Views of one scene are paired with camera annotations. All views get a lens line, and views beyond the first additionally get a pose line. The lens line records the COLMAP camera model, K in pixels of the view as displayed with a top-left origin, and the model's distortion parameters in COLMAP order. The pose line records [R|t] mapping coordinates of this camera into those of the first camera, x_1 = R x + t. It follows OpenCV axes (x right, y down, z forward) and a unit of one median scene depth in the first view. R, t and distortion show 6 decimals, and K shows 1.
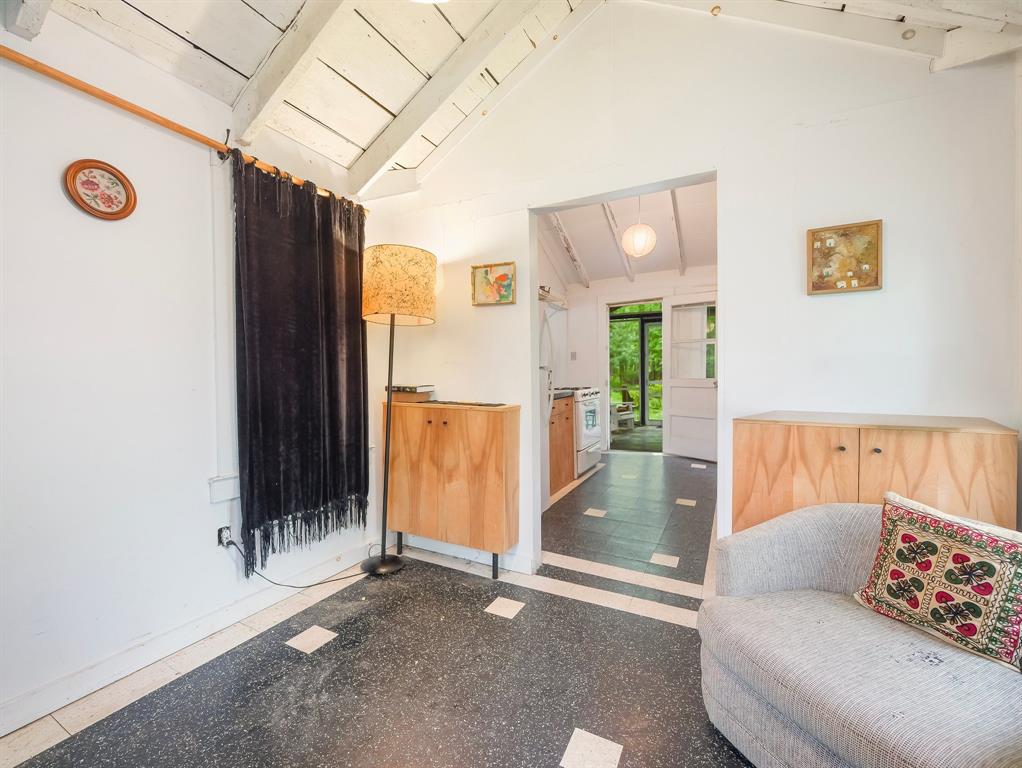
lens RADIAL K [[433.8, 0, 507.7], [0, 433.8, 380.1], [0, 0, 1]] dist [-0.005550, -0.002085]
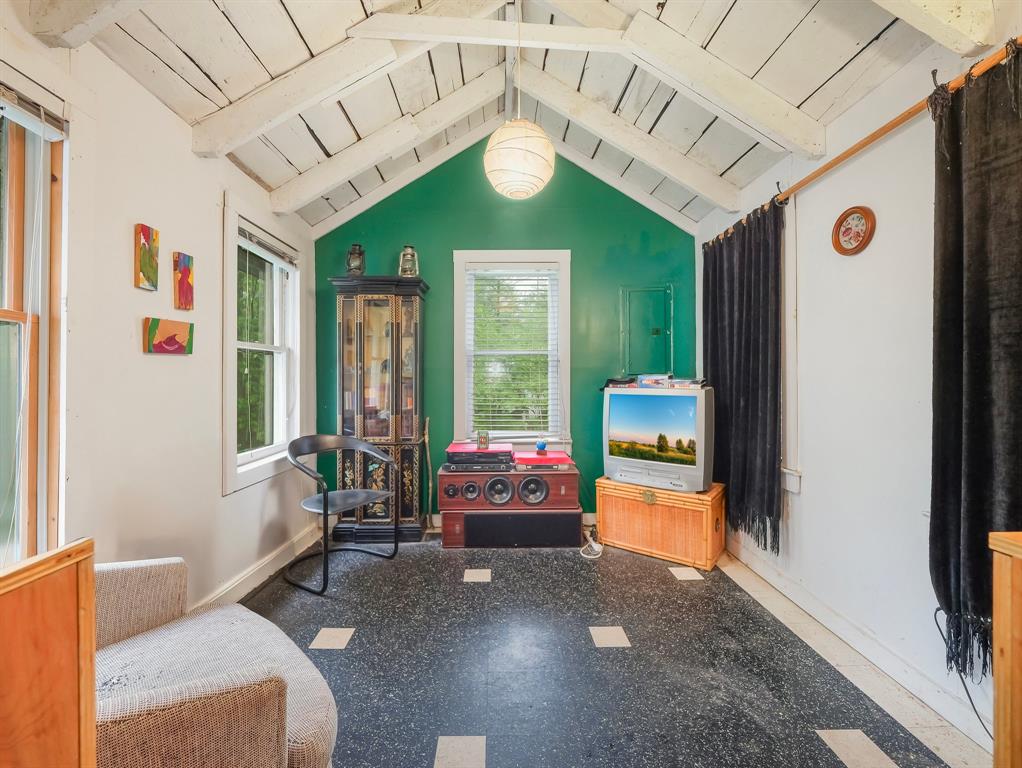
lens RADIAL K [[433.8, 0, 501.1], [0, 433.8, 383.5], [0, 0, 1]] dist [-0.005550, -0.002085]
pose [[-0.881762, -0.001375, -0.471693, 0.525319], [-0.013142, 0.999679, 0.021653, -0.028551], [0.471512, 0.025292, -0.881497, 1.705801]]
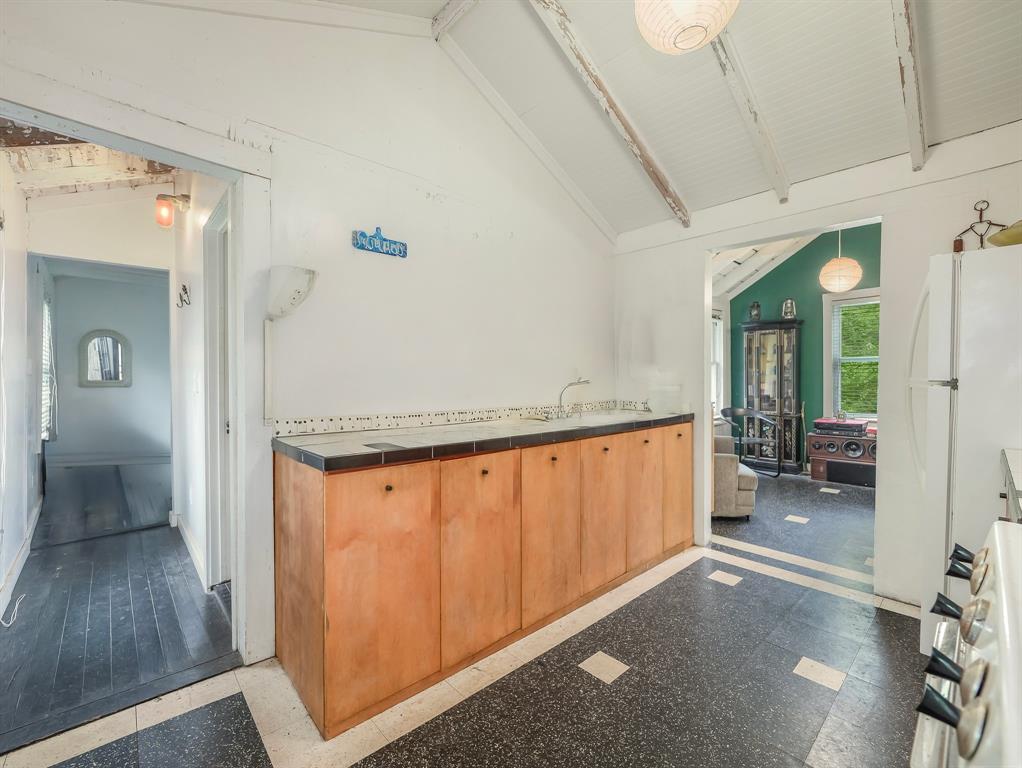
lens RADIAL K [[433.8, 0, 515.7], [0, 433.8, 380.7], [0, 0, 1]] dist [-0.005550, -0.002085]
pose [[-0.944421, 0.002818, 0.328726, 0.880396], [0.014431, 0.999355, 0.032894, -0.127480], [-0.328421, 0.035810, -0.943852, 3.744091]]
